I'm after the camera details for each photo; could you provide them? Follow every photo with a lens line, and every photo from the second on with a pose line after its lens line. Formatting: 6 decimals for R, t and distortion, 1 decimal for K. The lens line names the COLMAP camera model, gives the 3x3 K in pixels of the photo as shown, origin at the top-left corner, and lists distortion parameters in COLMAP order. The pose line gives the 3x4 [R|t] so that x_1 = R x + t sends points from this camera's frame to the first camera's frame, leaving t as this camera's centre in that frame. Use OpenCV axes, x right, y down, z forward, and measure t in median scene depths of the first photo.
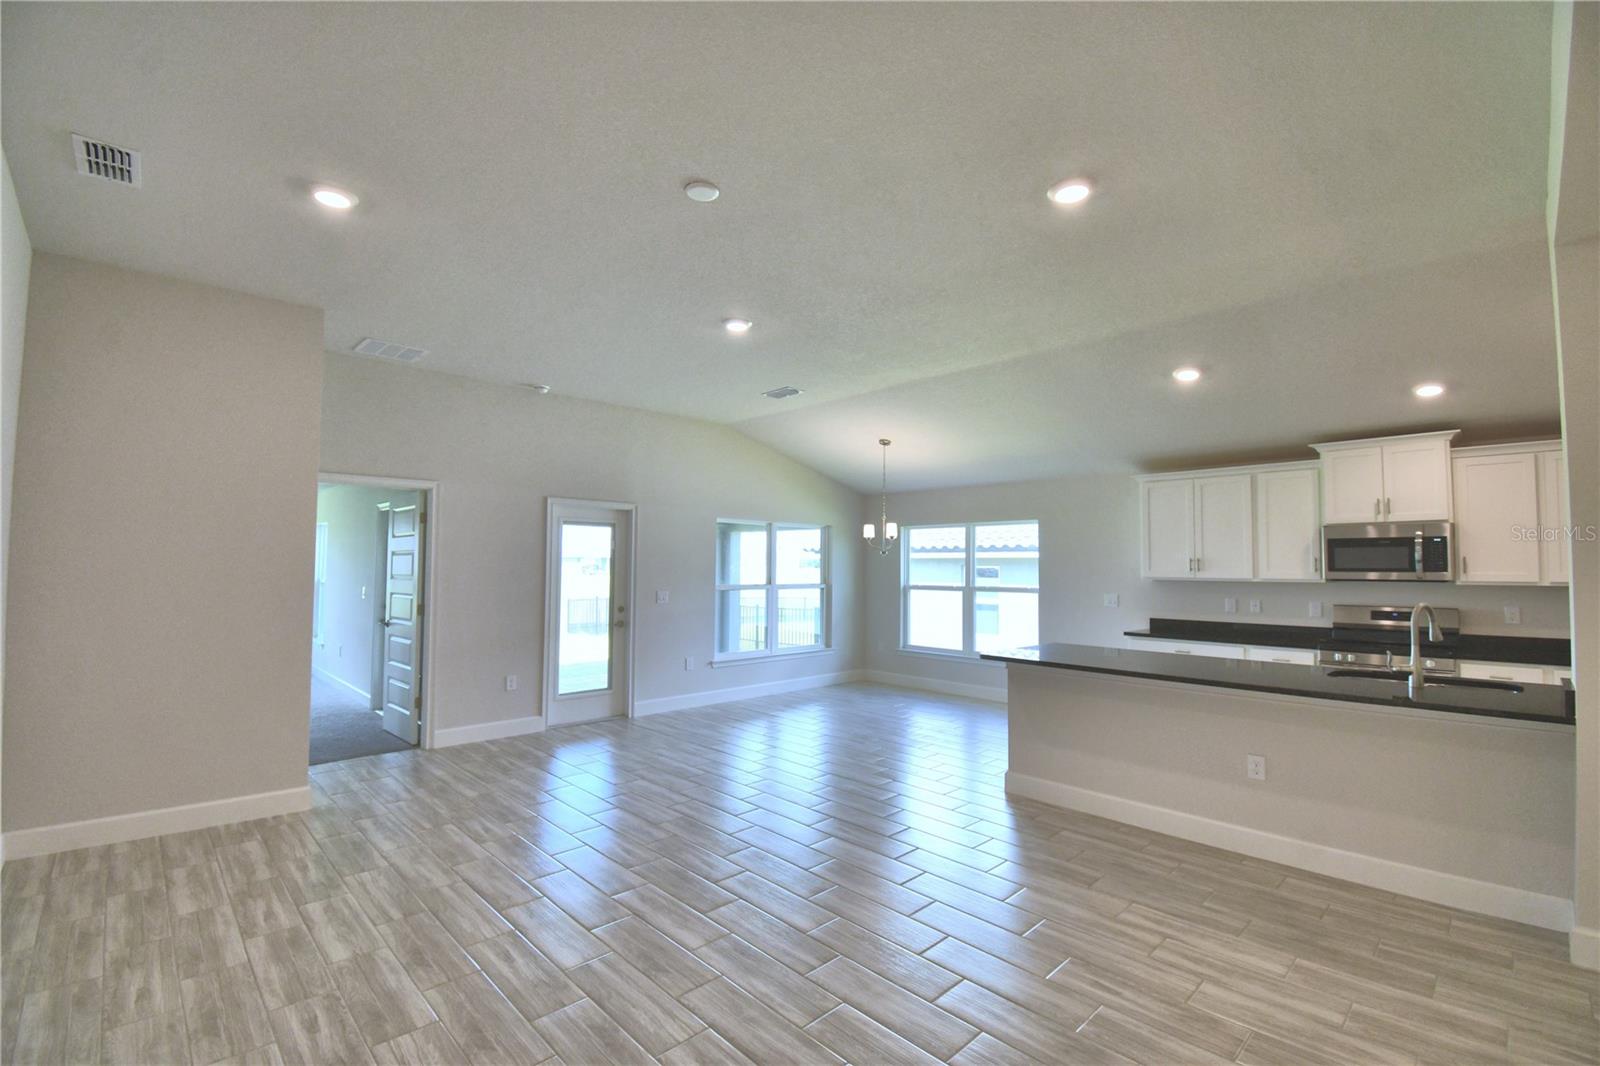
lens RADIAL K [[705.3, 0, 800.0], [0, 705.3, 533.0], [0, 0, 1]] dist [-0.025824, -0.006118]
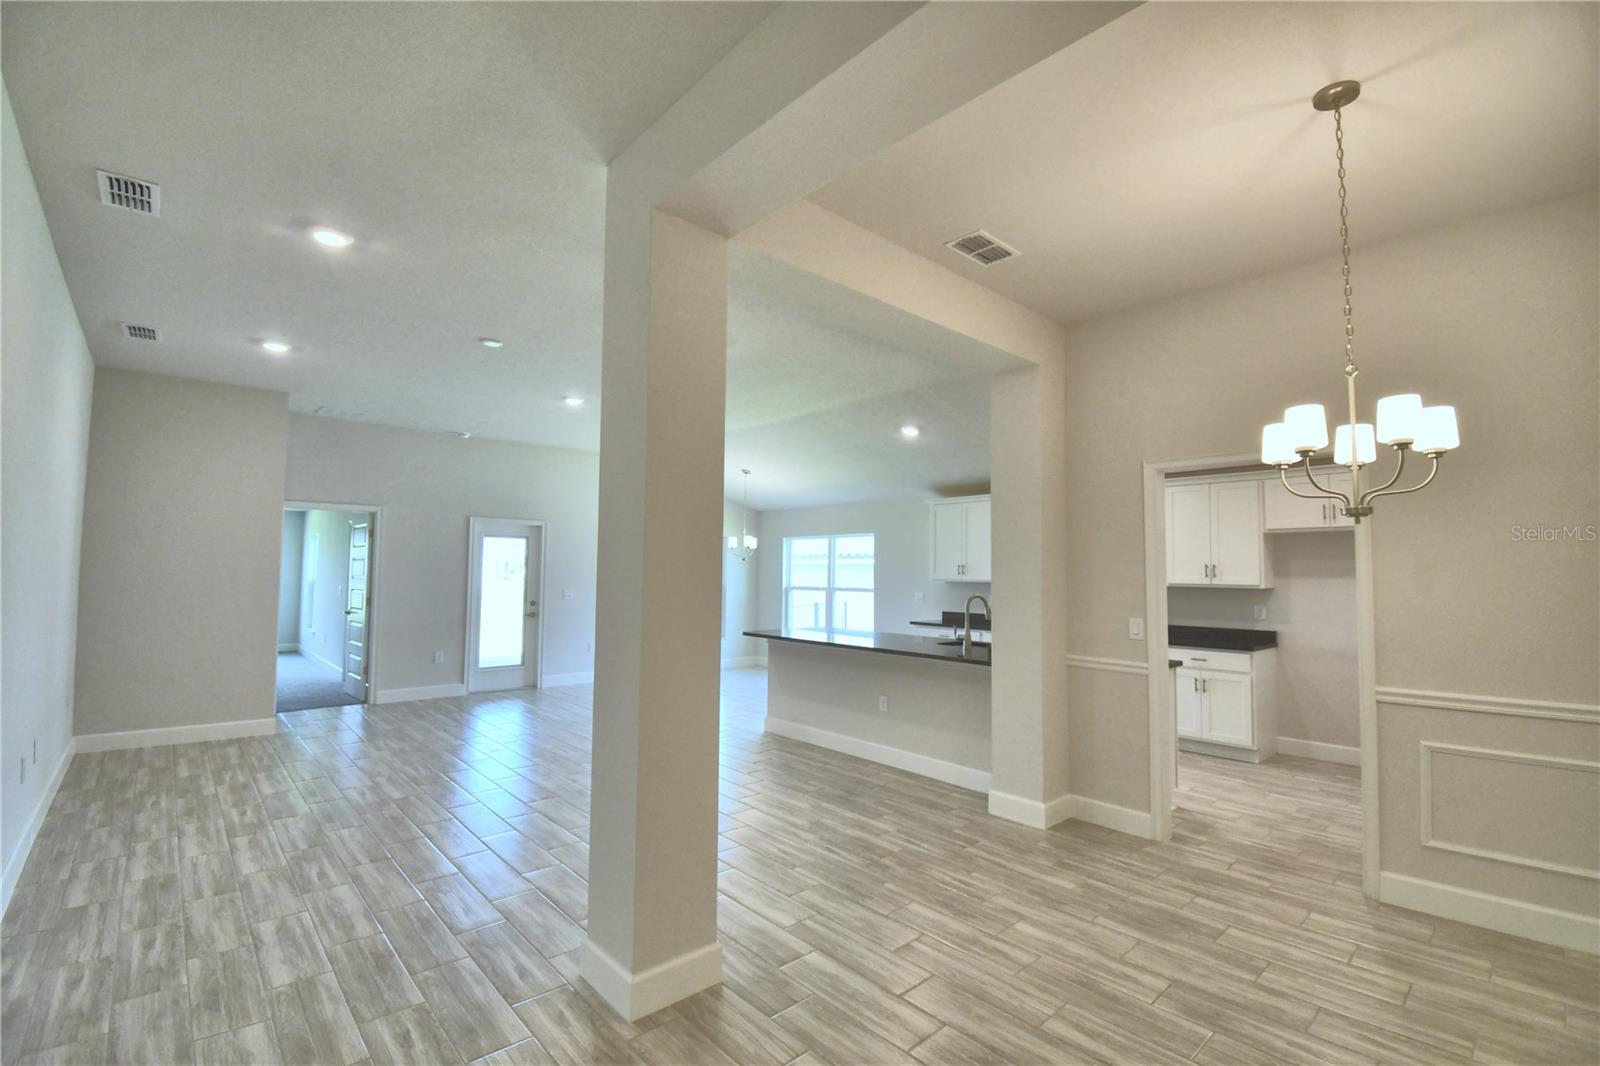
lens RADIAL K [[703.5, 0, 792.7], [0, 703.5, 527.4], [0, 0, 1]] dist [0.001165, -0.016082]
pose [[0.999659, 0.001807, -0.026049, 0.268140], [-0.002200, 0.999884, -0.015055, -0.011837], [0.026019, 0.015107, 0.999547, -0.288427]]
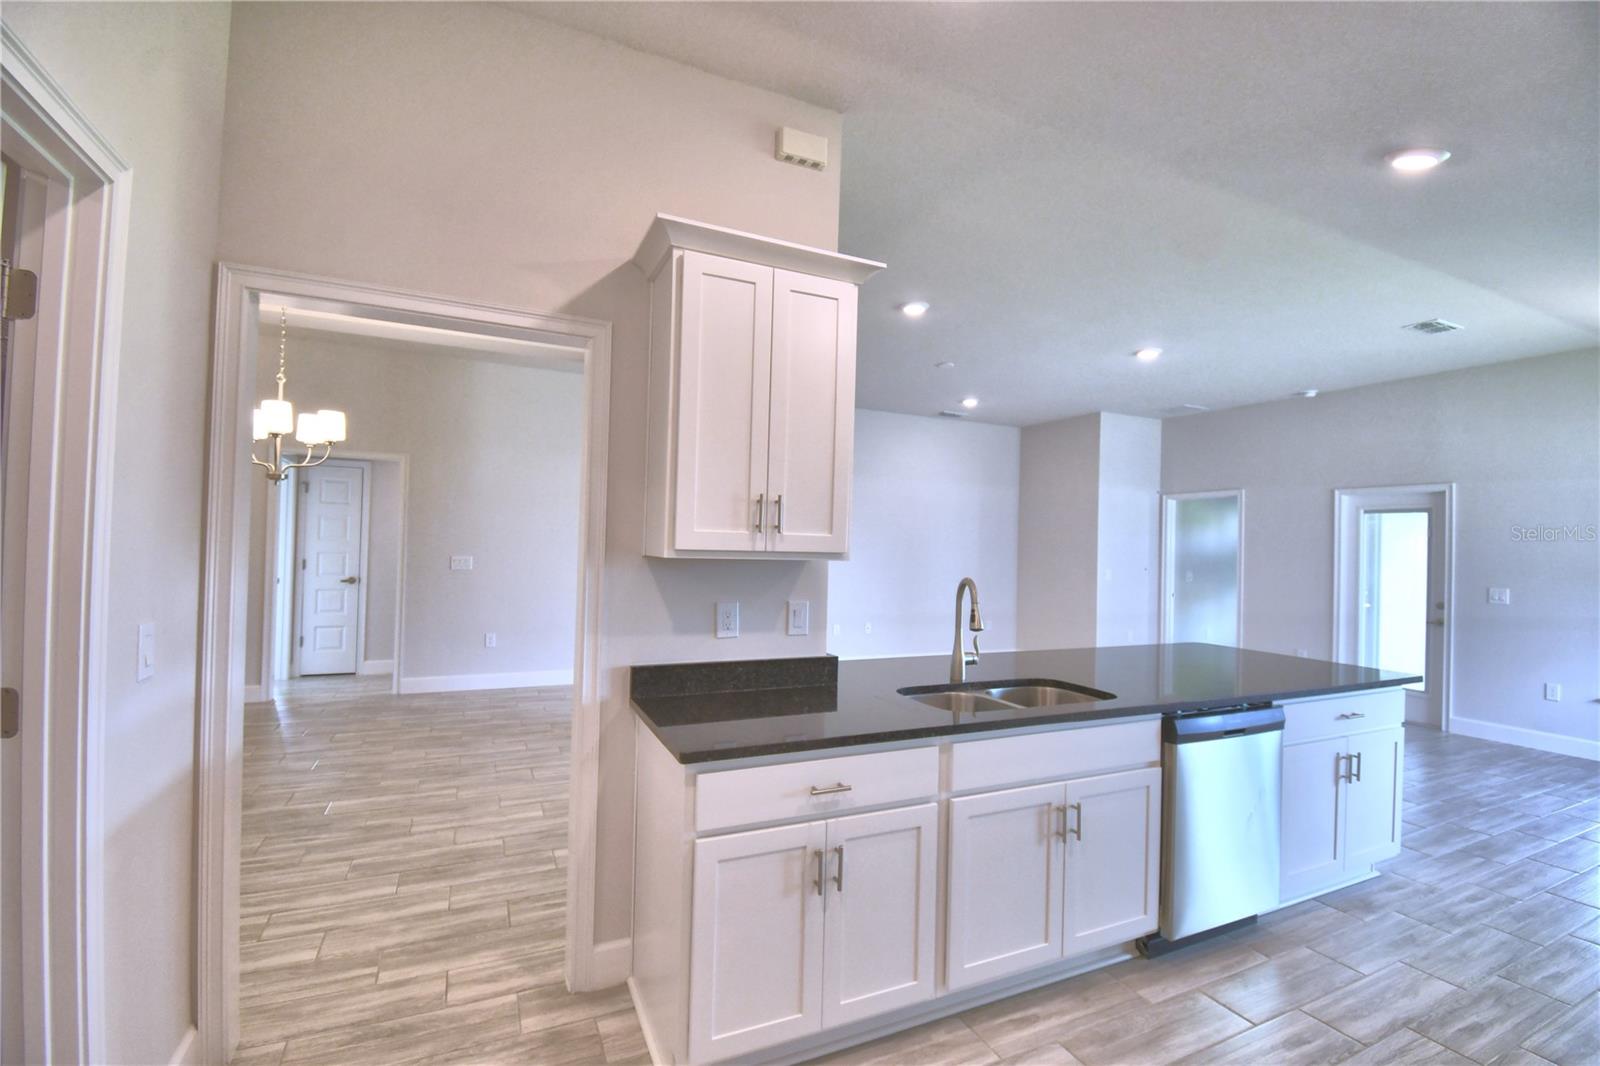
lens RADIAL K [[703.5, 0, 792.7], [0, 703.5, 527.4], [0, 0, 1]] dist [0.001165, -0.016082]
pose [[-0.317596, -0.031444, -0.947705, 0.875464], [0.011754, 0.999243, -0.037093, 0.036158], [0.948153, -0.022920, -0.316985, 0.546577]]
